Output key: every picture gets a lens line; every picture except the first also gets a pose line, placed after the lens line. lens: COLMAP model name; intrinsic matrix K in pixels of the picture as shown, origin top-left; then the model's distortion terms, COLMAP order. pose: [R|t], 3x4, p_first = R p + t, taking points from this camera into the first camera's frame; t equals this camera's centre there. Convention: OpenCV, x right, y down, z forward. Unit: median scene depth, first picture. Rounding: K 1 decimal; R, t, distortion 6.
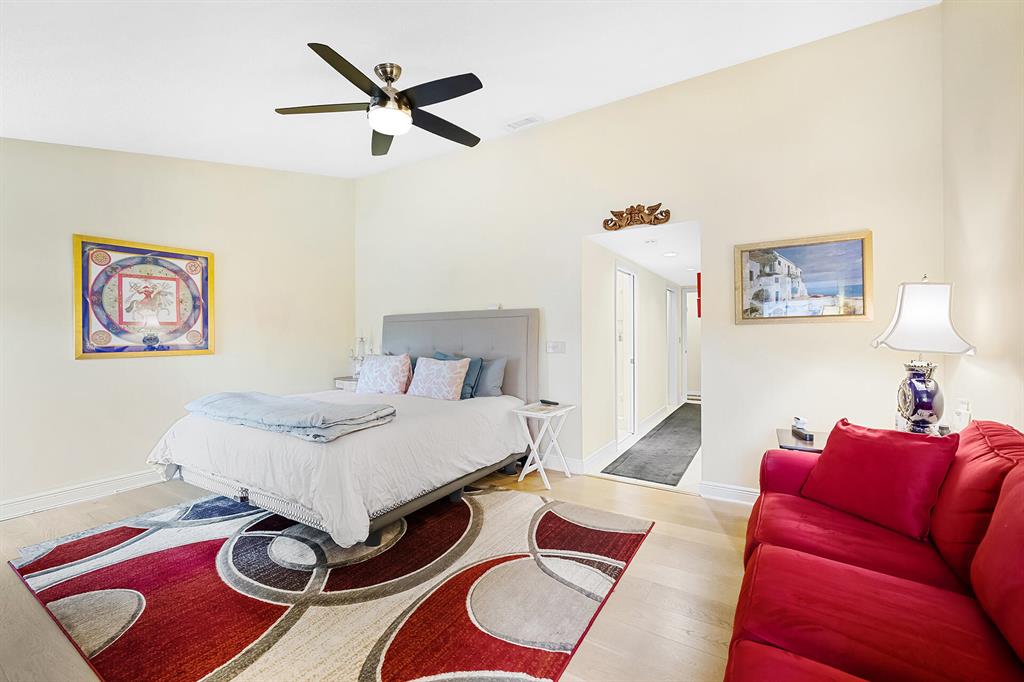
lens RADIAL K [[418.6, 0, 512.3], [0, 418.6, 335.7], [0, 0, 1]] dist [-0.007419, -0.000340]
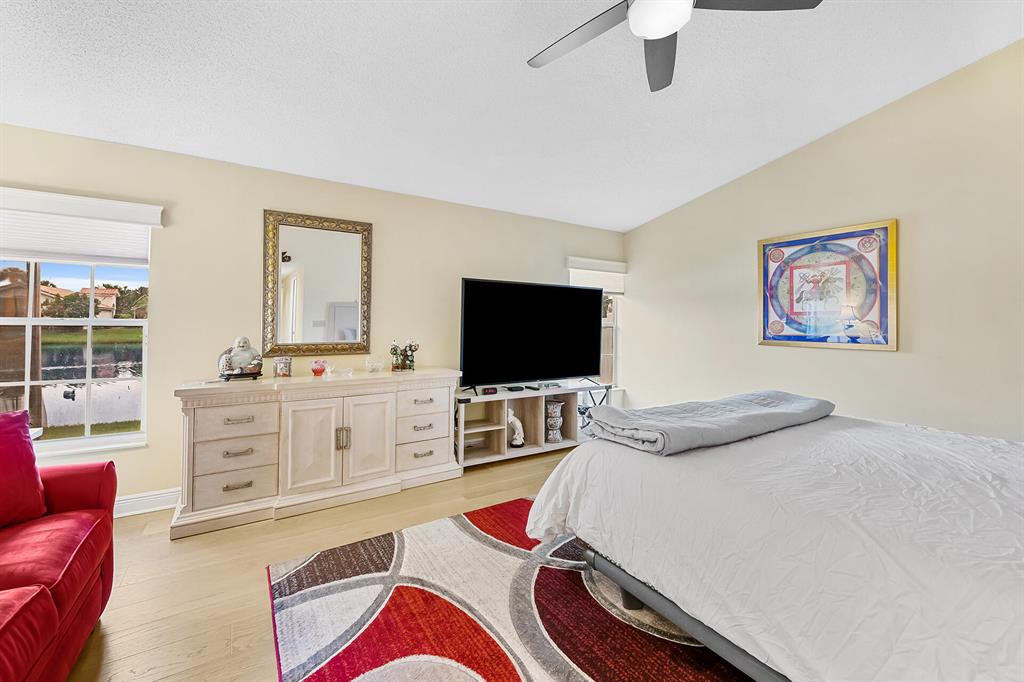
lens RADIAL K [[416.6, 0, 511.2], [0, 416.6, 317.9], [0, 0, 1]] dist [-0.002033, -0.000134]
pose [[-0.434940, -0.007440, -0.900429, 0.316988], [-0.012236, 0.999922, -0.002352, -0.007873], [0.900376, 0.009994, -0.434997, 0.816137]]
